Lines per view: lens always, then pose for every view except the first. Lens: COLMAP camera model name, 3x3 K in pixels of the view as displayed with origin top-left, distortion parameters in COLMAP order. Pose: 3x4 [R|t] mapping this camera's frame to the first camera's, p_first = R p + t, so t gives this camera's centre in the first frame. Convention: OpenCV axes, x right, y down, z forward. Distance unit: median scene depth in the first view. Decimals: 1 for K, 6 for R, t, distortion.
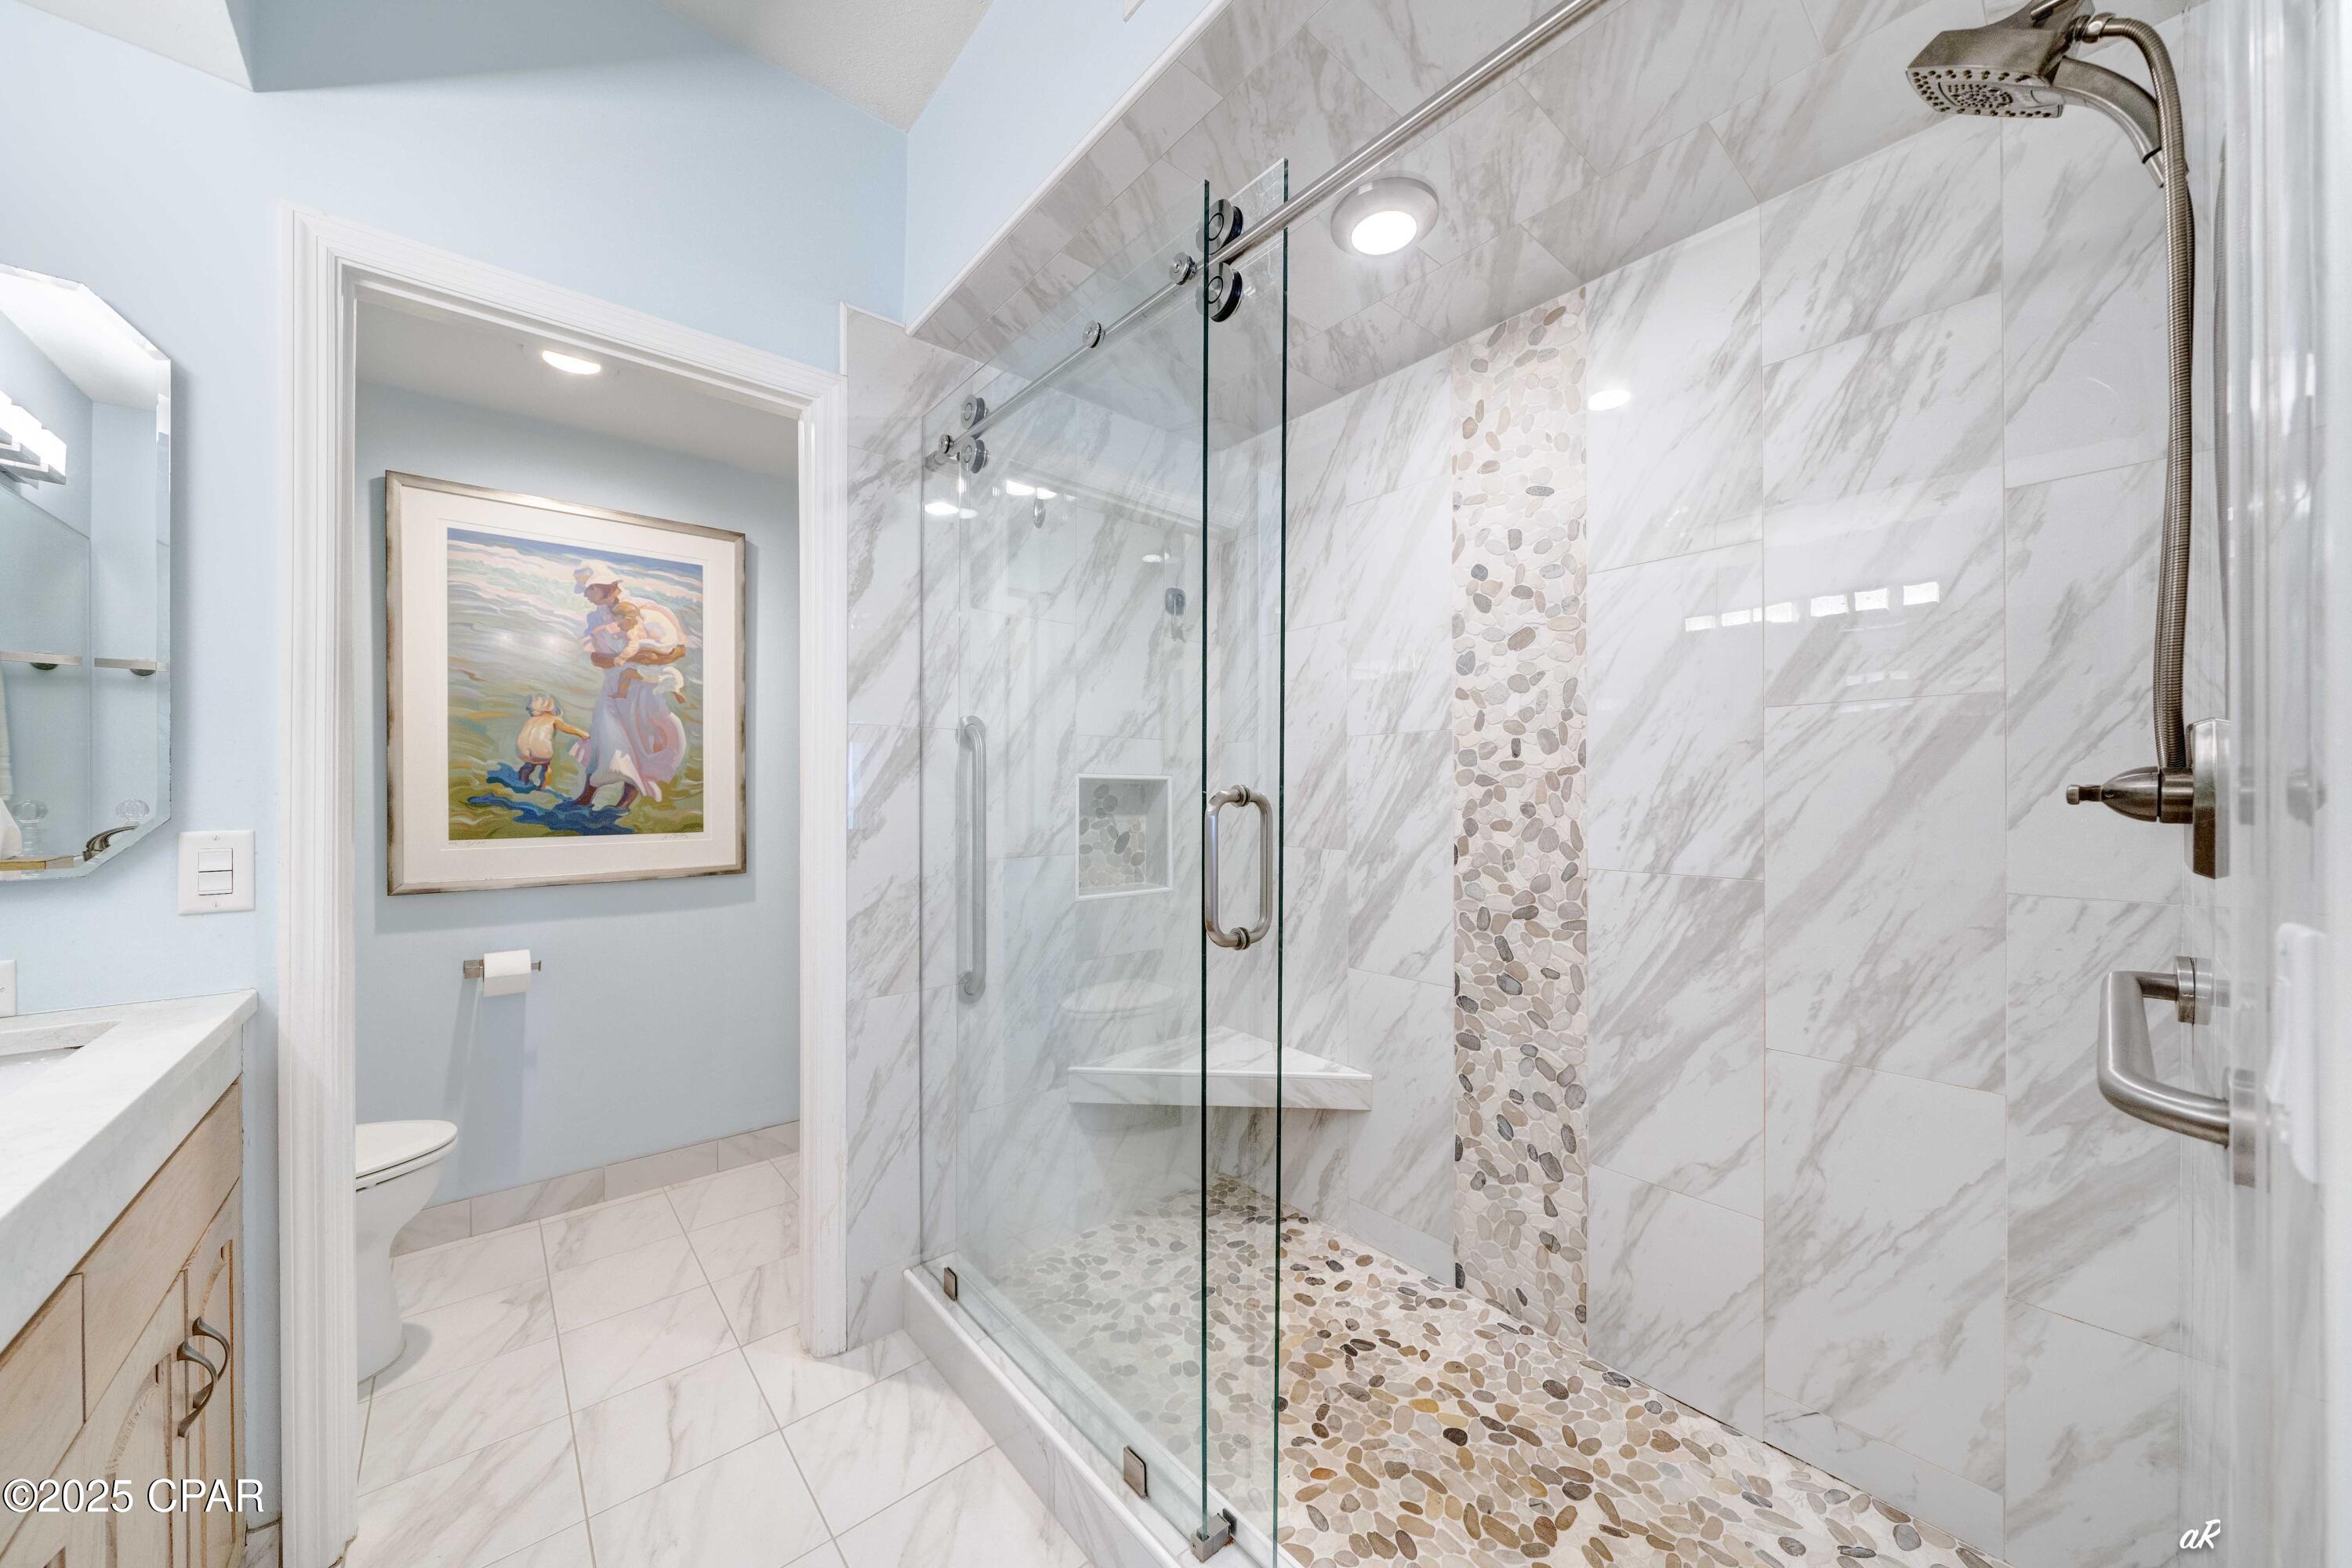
lens RADIAL K [[810.6, 0, 1171.6], [0, 810.6, 791.2], [0, 0, 1]] dist [-0.008945, -0.000198]
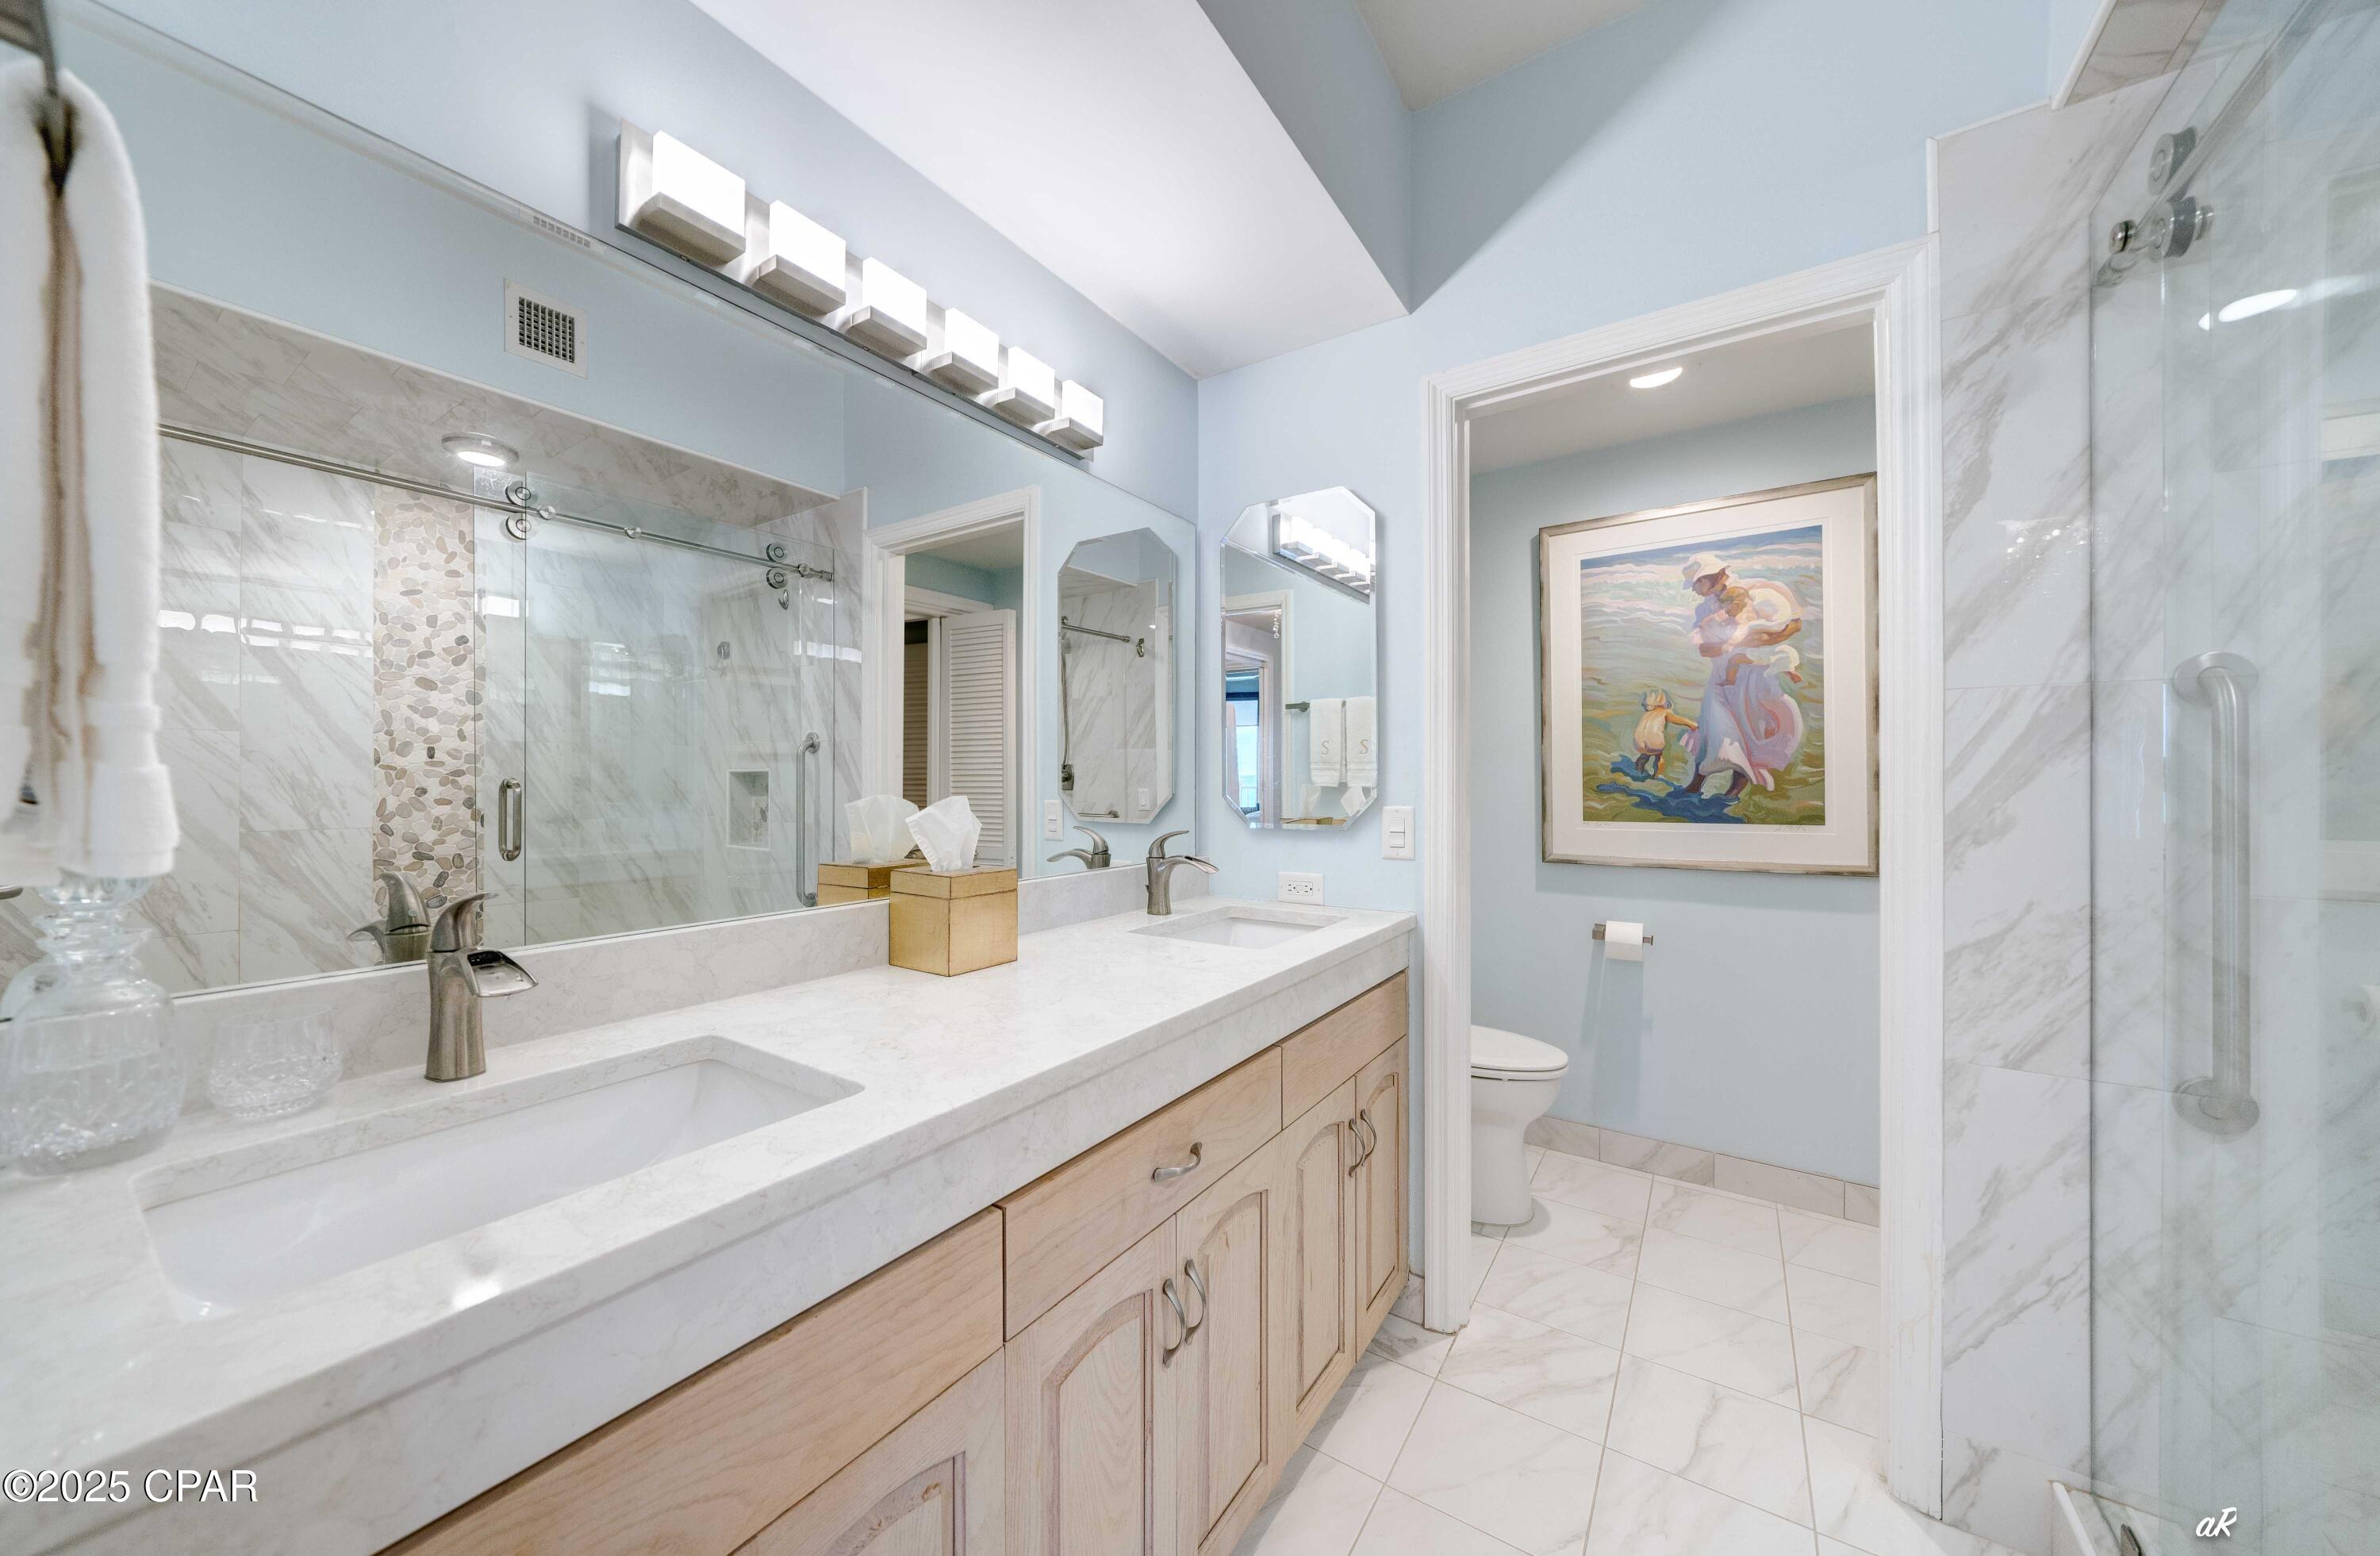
lens RADIAL K [[817.8, 0, 1156.5], [0, 817.8, 776.4], [0, 0, 1]] dist [-0.011722, 0.000070]
pose [[0.247250, -0.005225, -0.968938, 0.117914], [0.002337, 0.999986, -0.004796, -0.000653], [0.968949, -0.001079, 0.247259, 0.084225]]
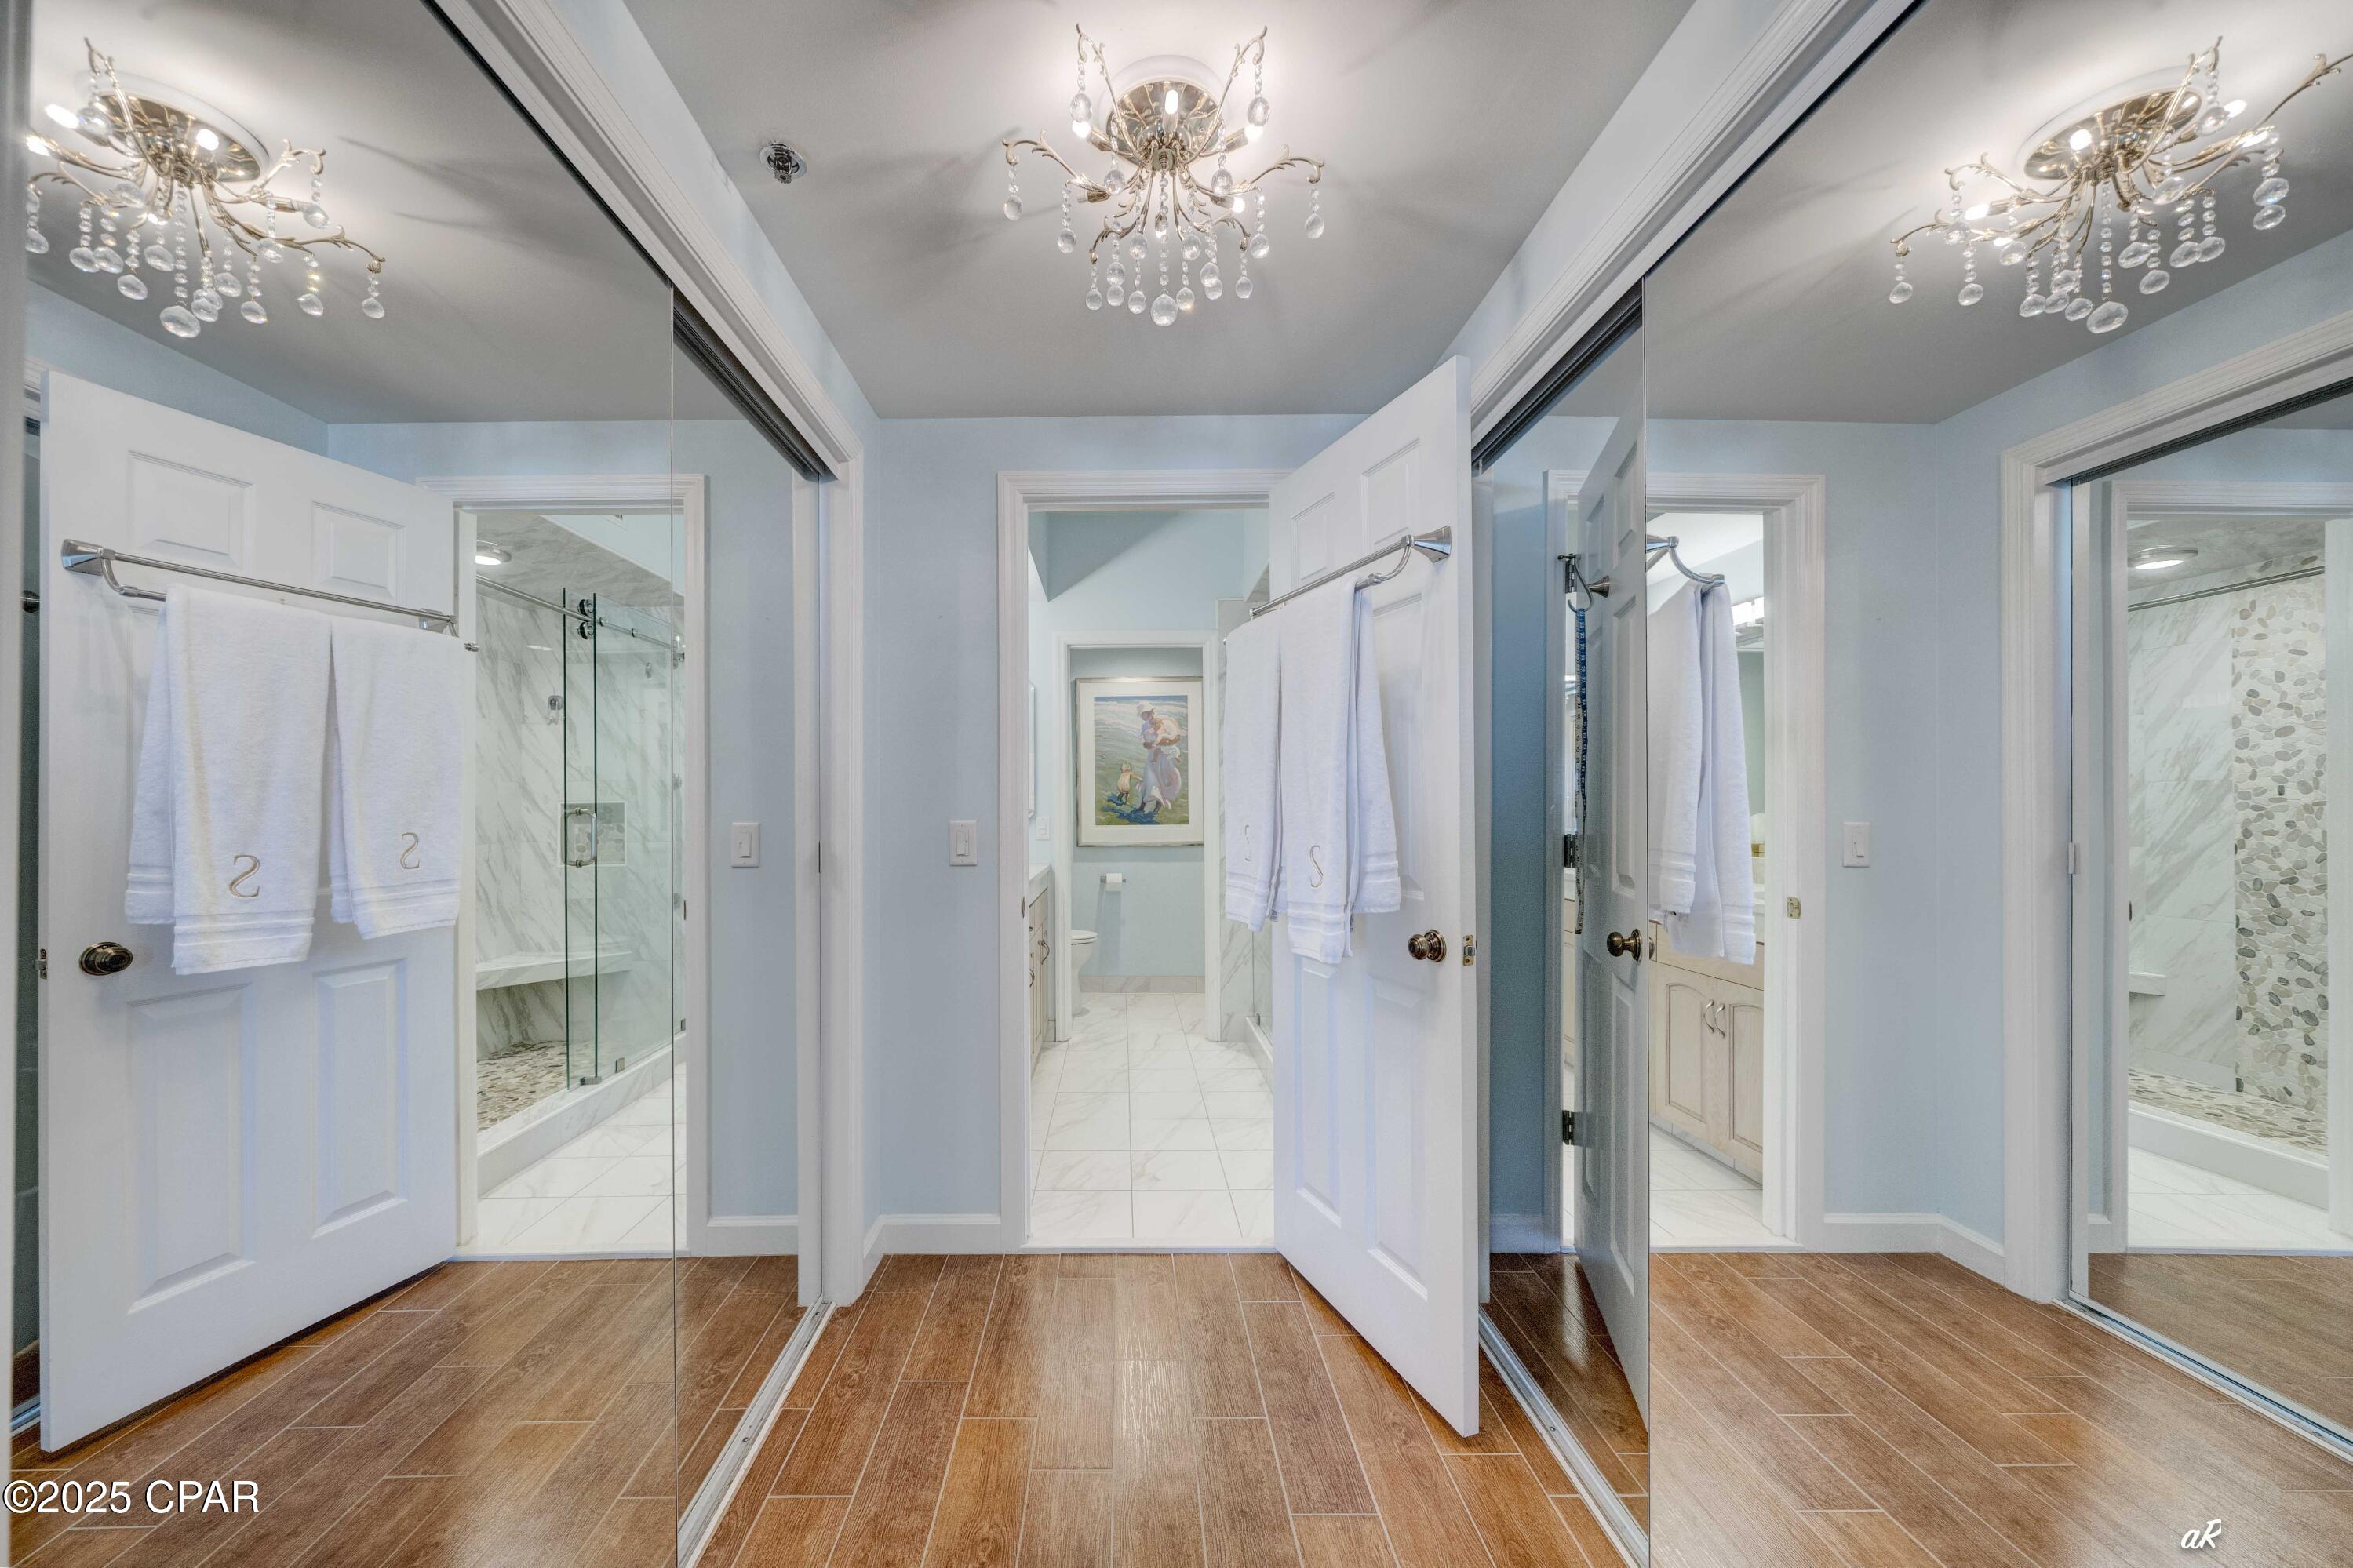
lens RADIAL K [[820.2, 0, 1149.7], [0, 820.2, 793.7], [0, 0, 1]] dist [-0.006229, -0.000131]
pose [[0.780733, -0.012790, -0.624734, 0.766245], [0.005739, 0.999895, -0.013299, -0.000685], [0.624839, 0.006798, 0.780724, -0.819099]]
